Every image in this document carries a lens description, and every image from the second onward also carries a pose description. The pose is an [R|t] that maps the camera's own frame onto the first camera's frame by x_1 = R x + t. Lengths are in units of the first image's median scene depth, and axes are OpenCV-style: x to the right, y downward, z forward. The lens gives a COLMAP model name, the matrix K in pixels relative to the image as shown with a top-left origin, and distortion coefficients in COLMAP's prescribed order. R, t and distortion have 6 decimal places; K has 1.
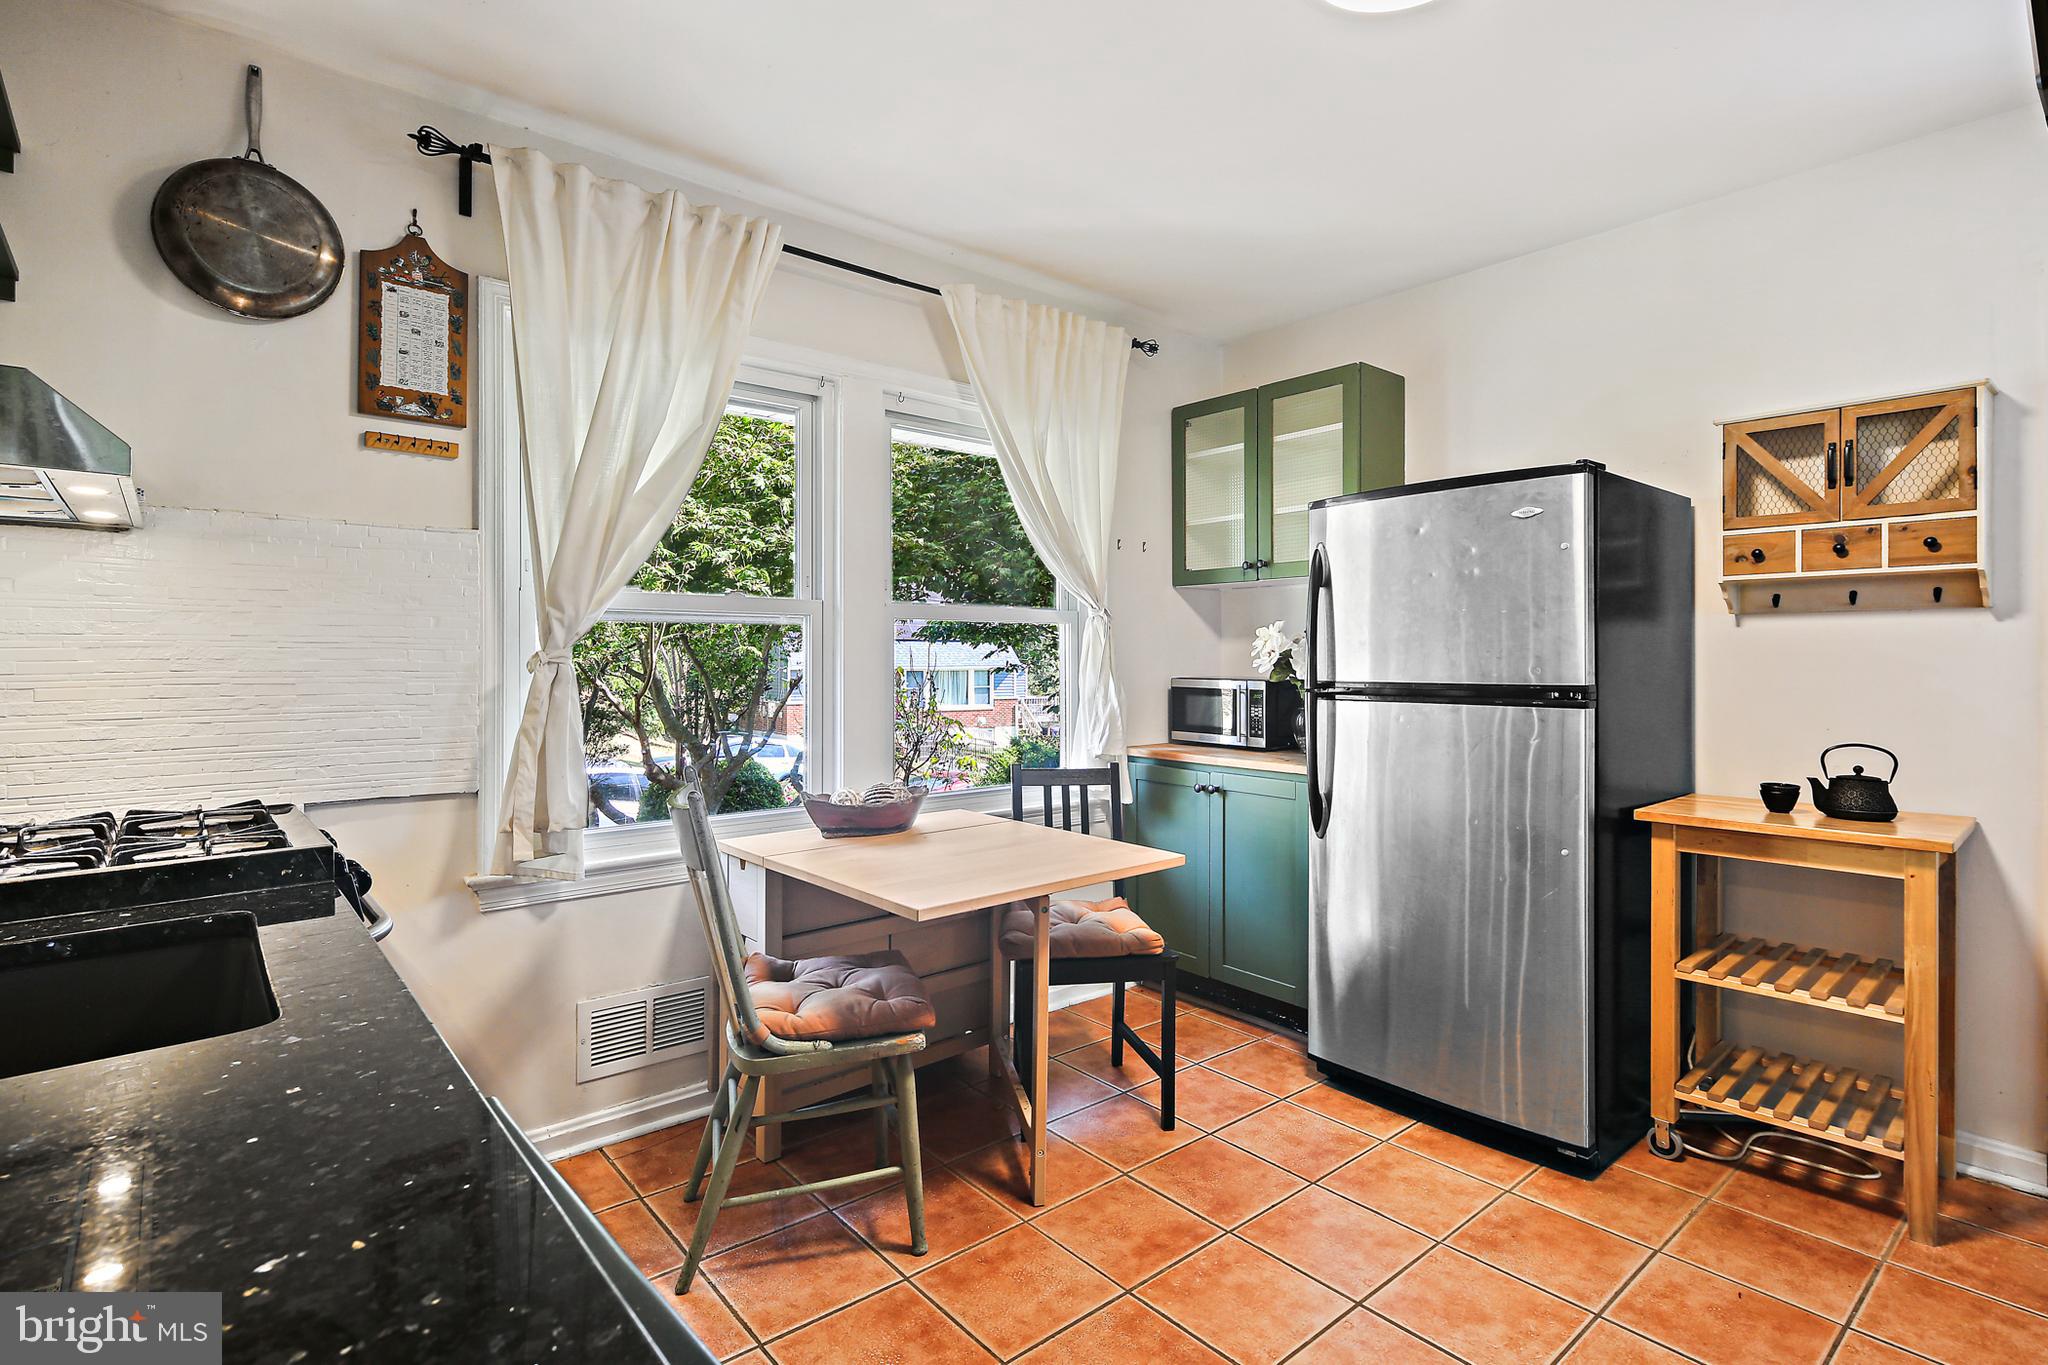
lens RADIAL K [[1008.9, 0, 1031.3], [0, 1008.9, 663.5], [0, 0, 1]] dist [0.006407, -0.005044]
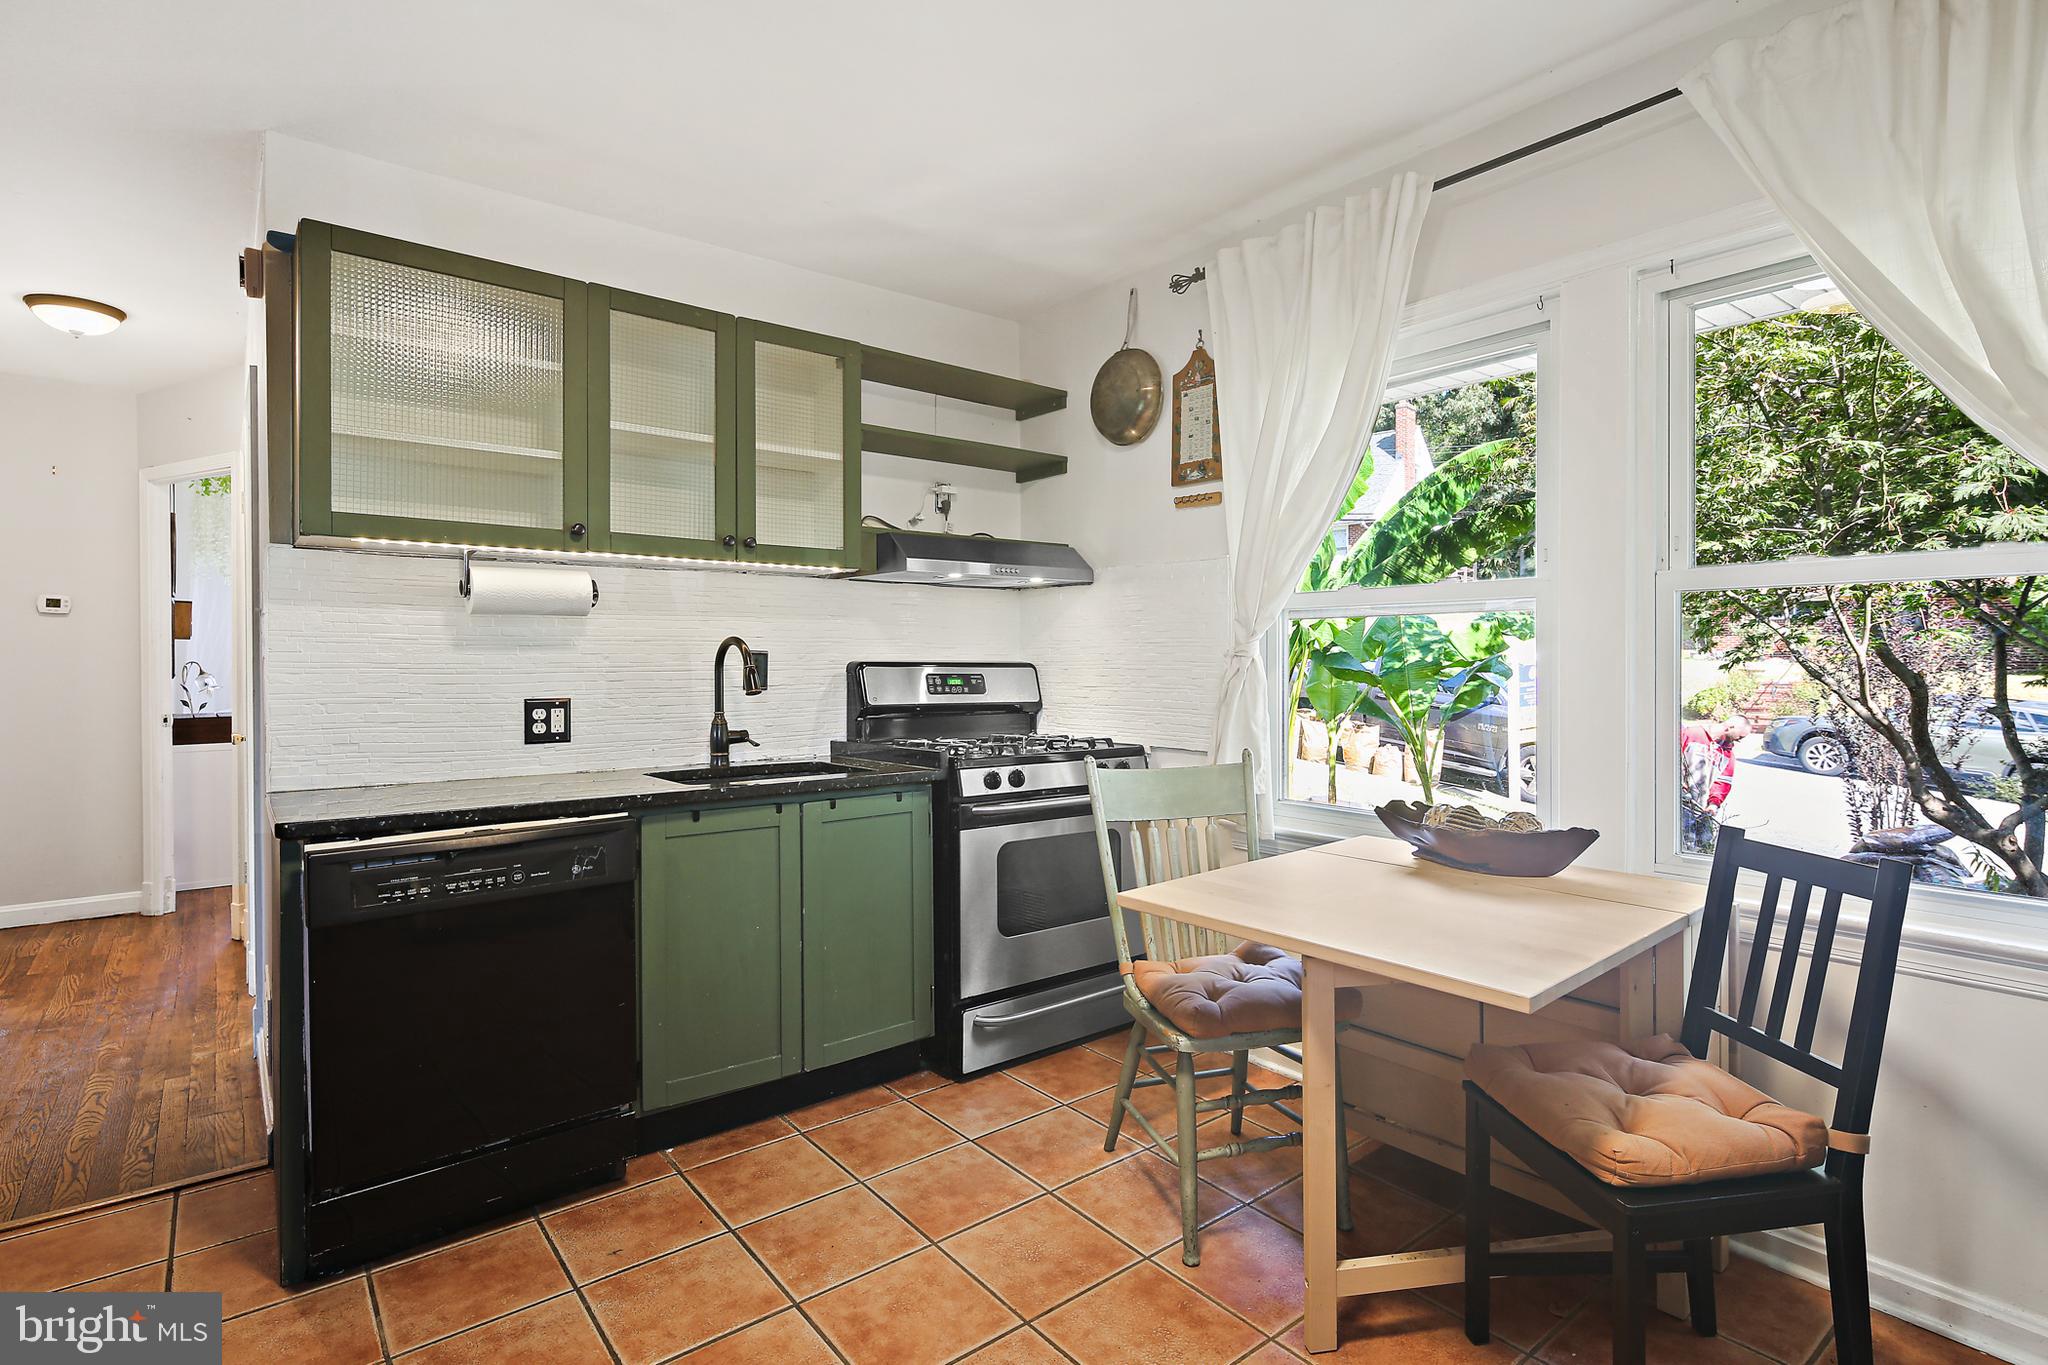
lens RADIAL K [[1008.9, 0, 1025.4], [0, 1008.9, 672.7], [0, 0, 1]] dist [0.006407, -0.005044]
pose [[-0.037736, 0.015930, -0.999161, 0.799346], [-0.001188, 0.999872, 0.015986, 0.000296], [0.999287, 0.001790, -0.037713, 0.818157]]
